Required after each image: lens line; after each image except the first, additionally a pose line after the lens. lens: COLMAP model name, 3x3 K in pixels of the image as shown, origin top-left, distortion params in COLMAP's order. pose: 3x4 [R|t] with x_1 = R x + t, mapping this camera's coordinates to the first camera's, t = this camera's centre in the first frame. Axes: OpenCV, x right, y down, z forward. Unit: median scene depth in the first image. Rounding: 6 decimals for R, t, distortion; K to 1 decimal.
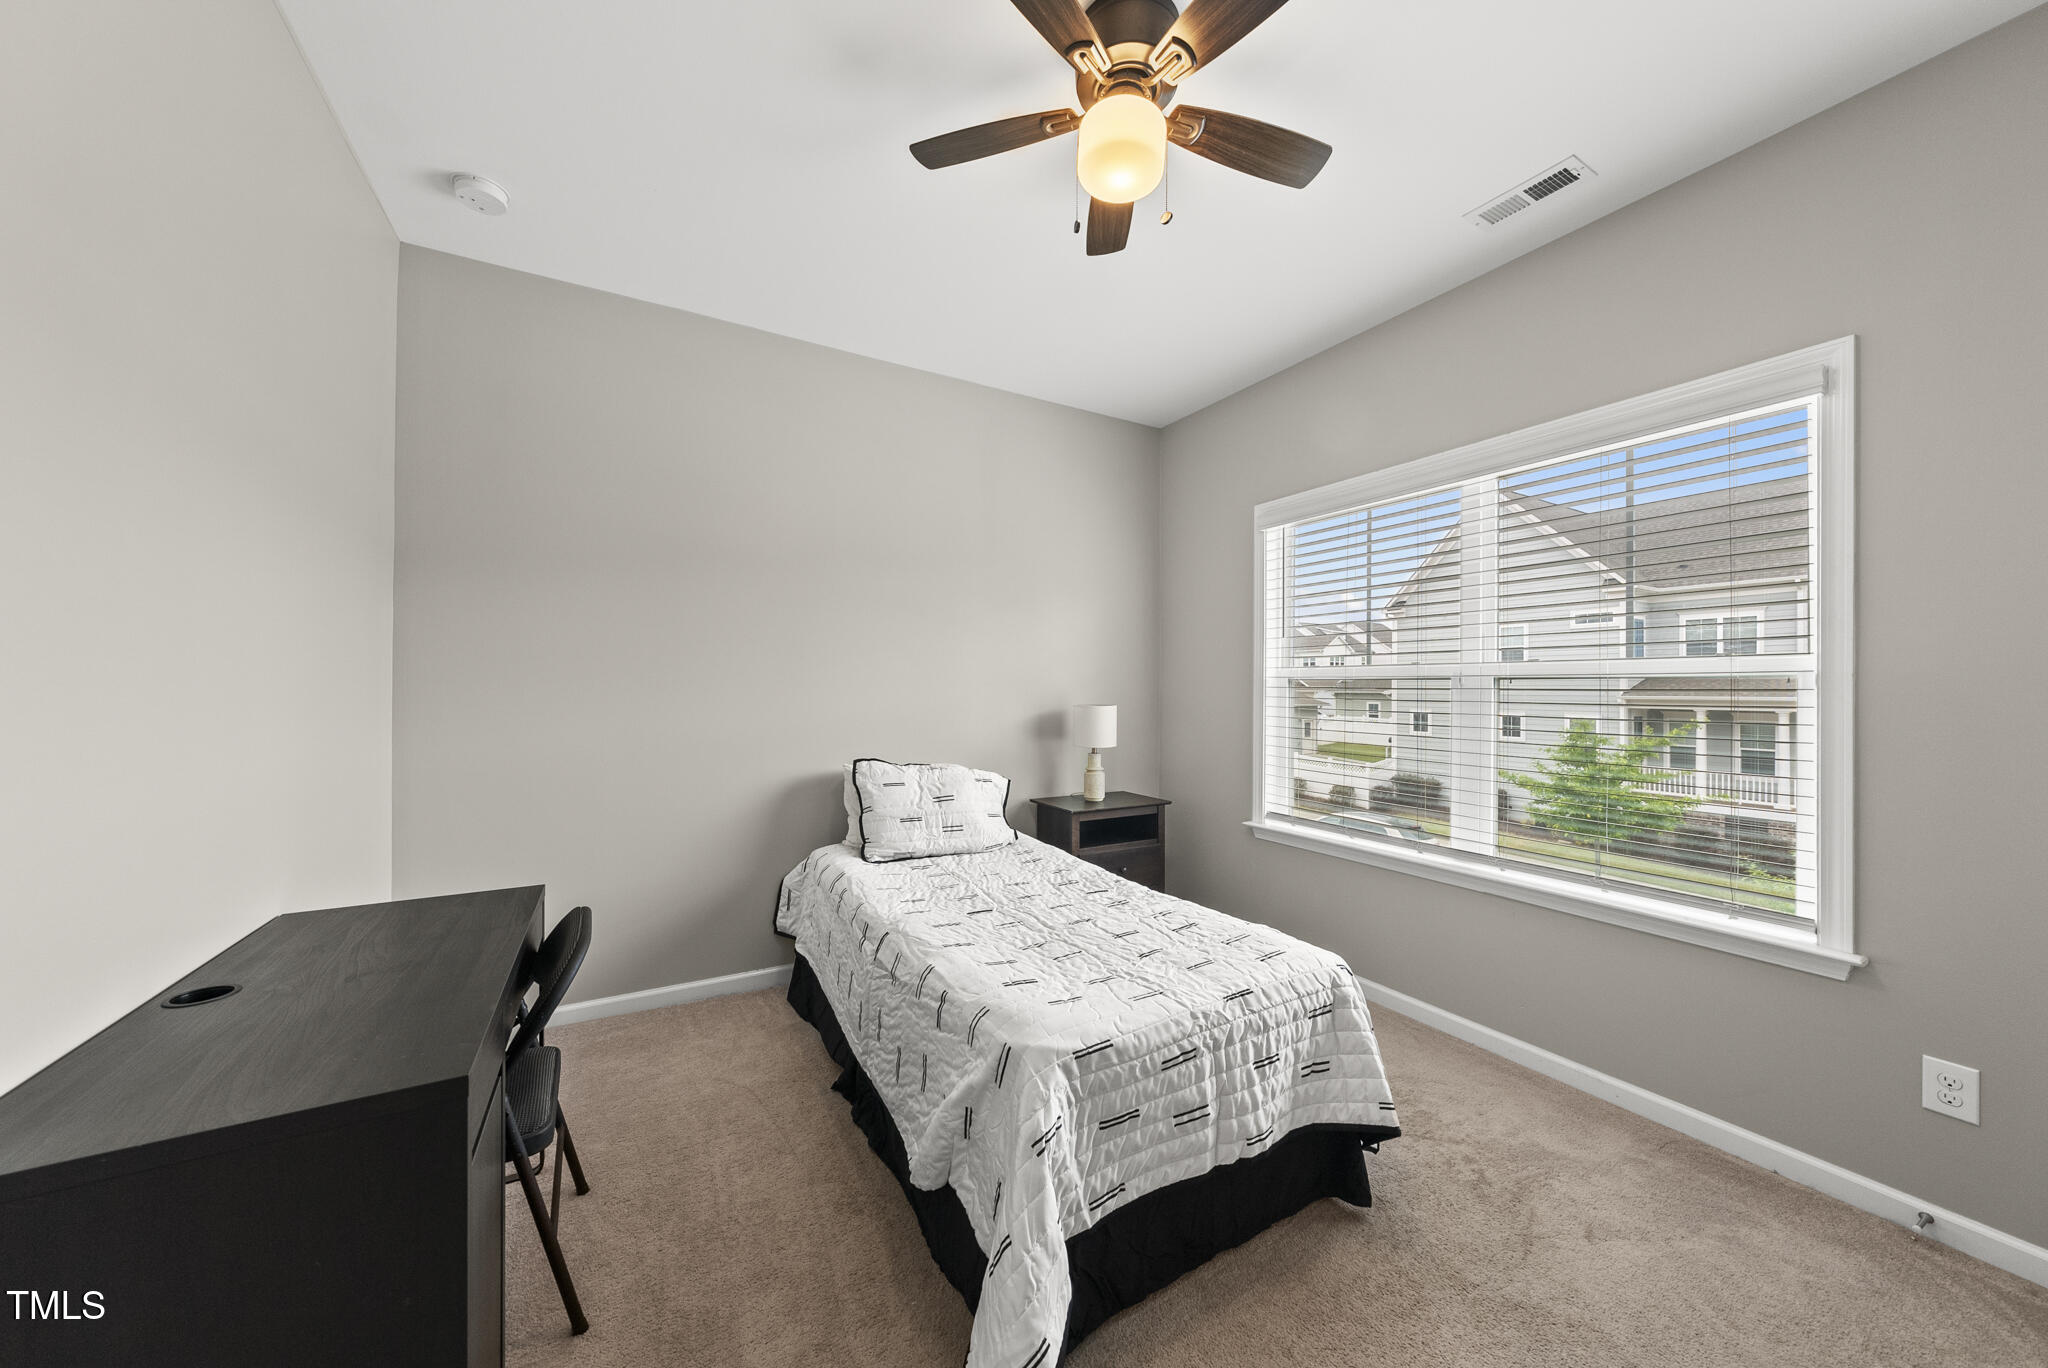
lens RADIAL K [[697.2, 0, 1017.6], [0, 697.2, 695.8], [0, 0, 1]] dist [-0.001837, 0.000150]
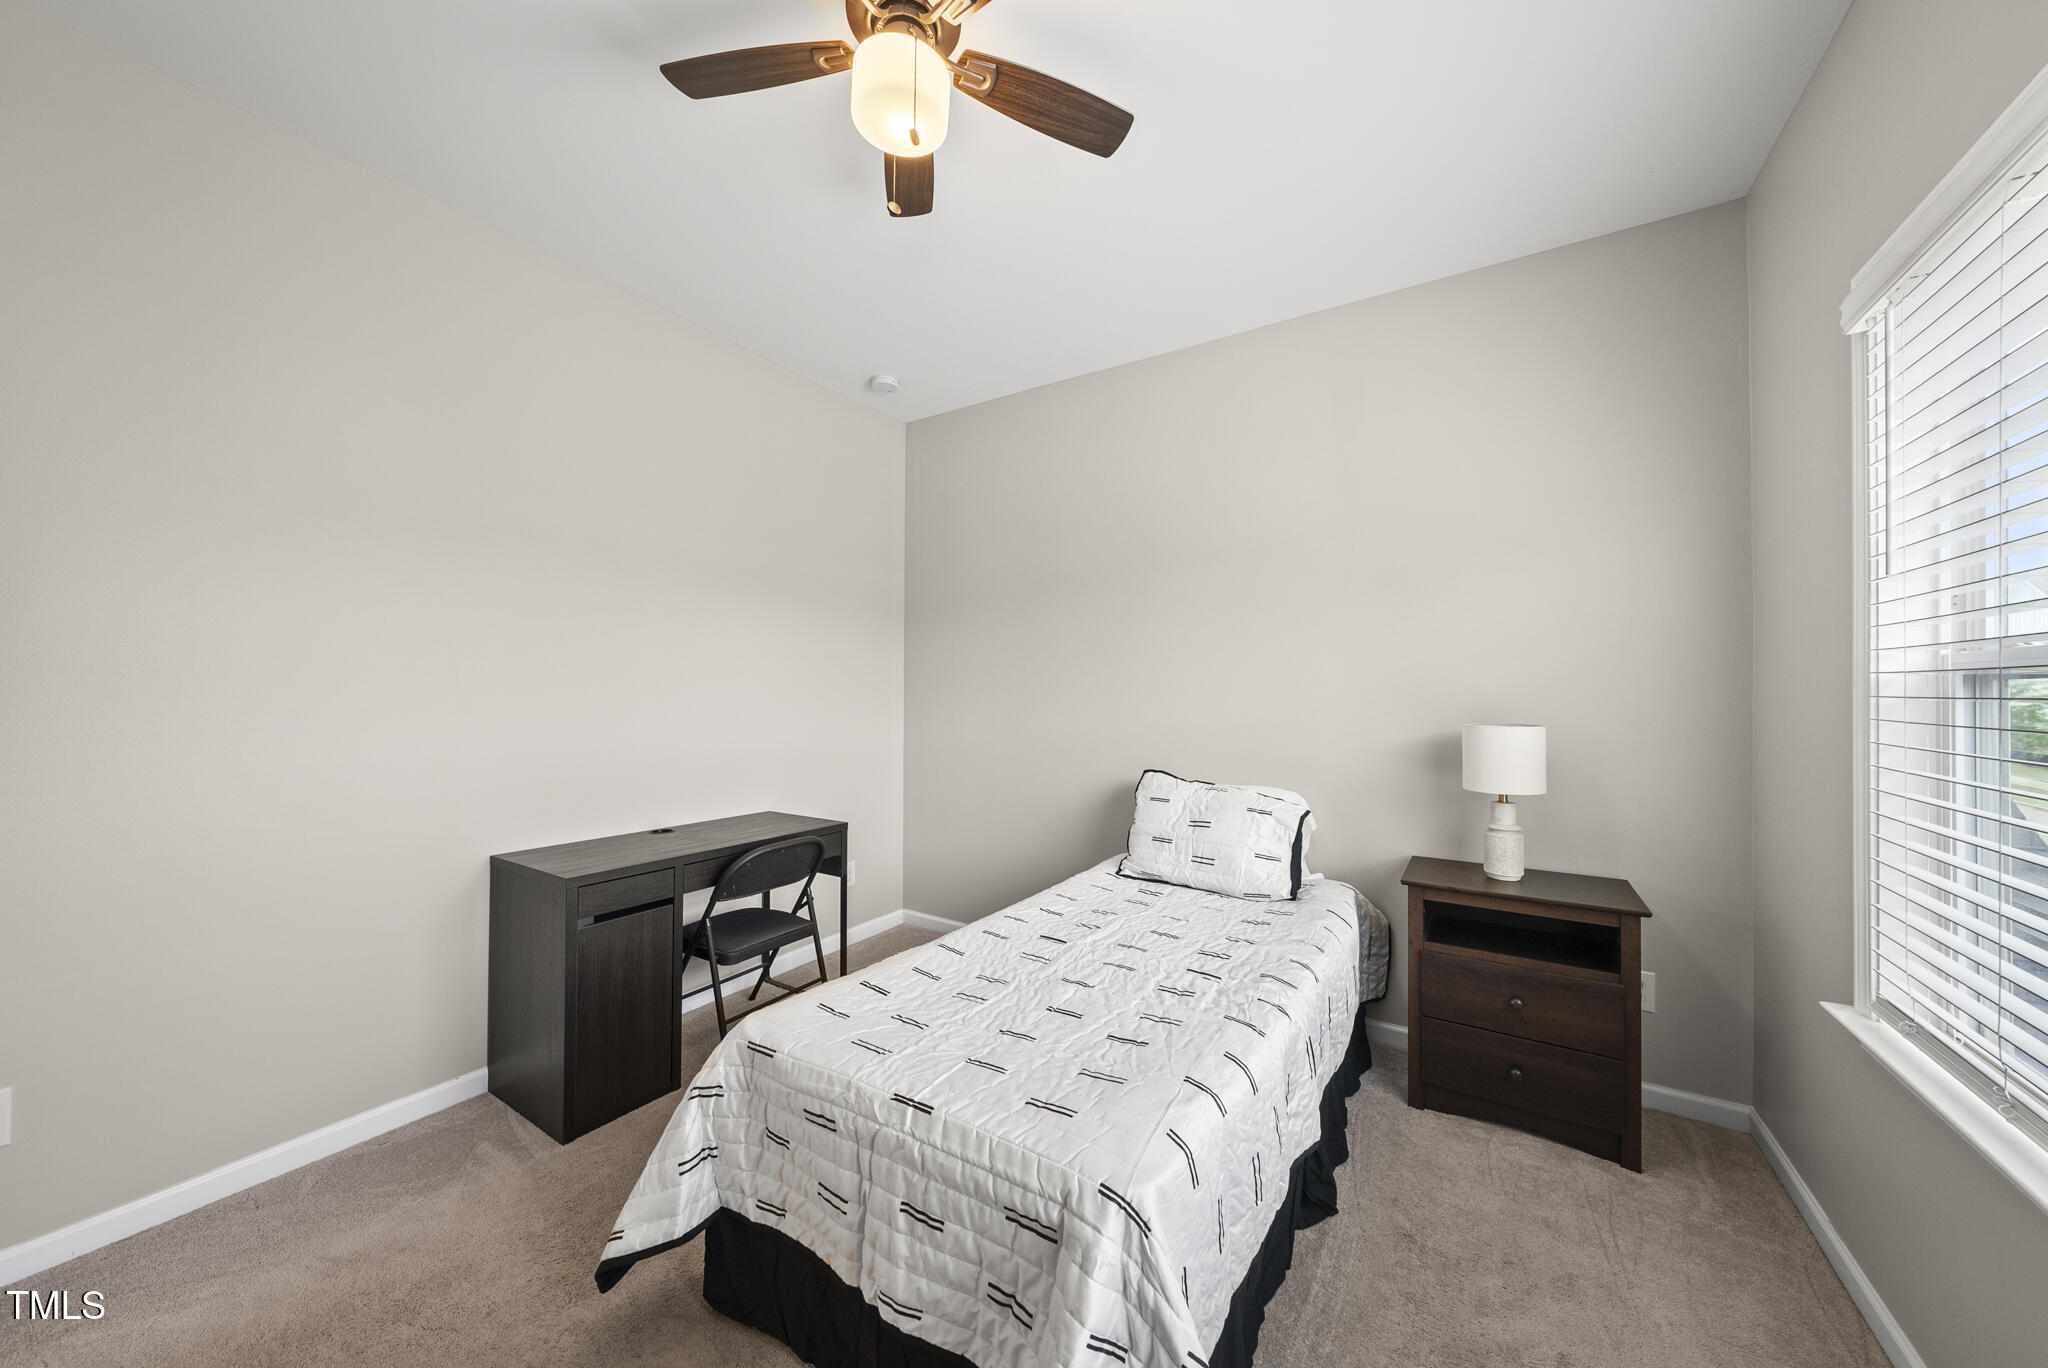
lens RADIAL K [[697.2, 0, 1031.6], [0, 697.2, 692.3], [0, 0, 1]] dist [-0.001837, 0.000150]
pose [[0.469339, -0.001796, -0.883016, 0.577349], [-0.014008, 0.999857, -0.009480, -0.005031], [0.882907, 0.016818, 0.469247, 0.417176]]
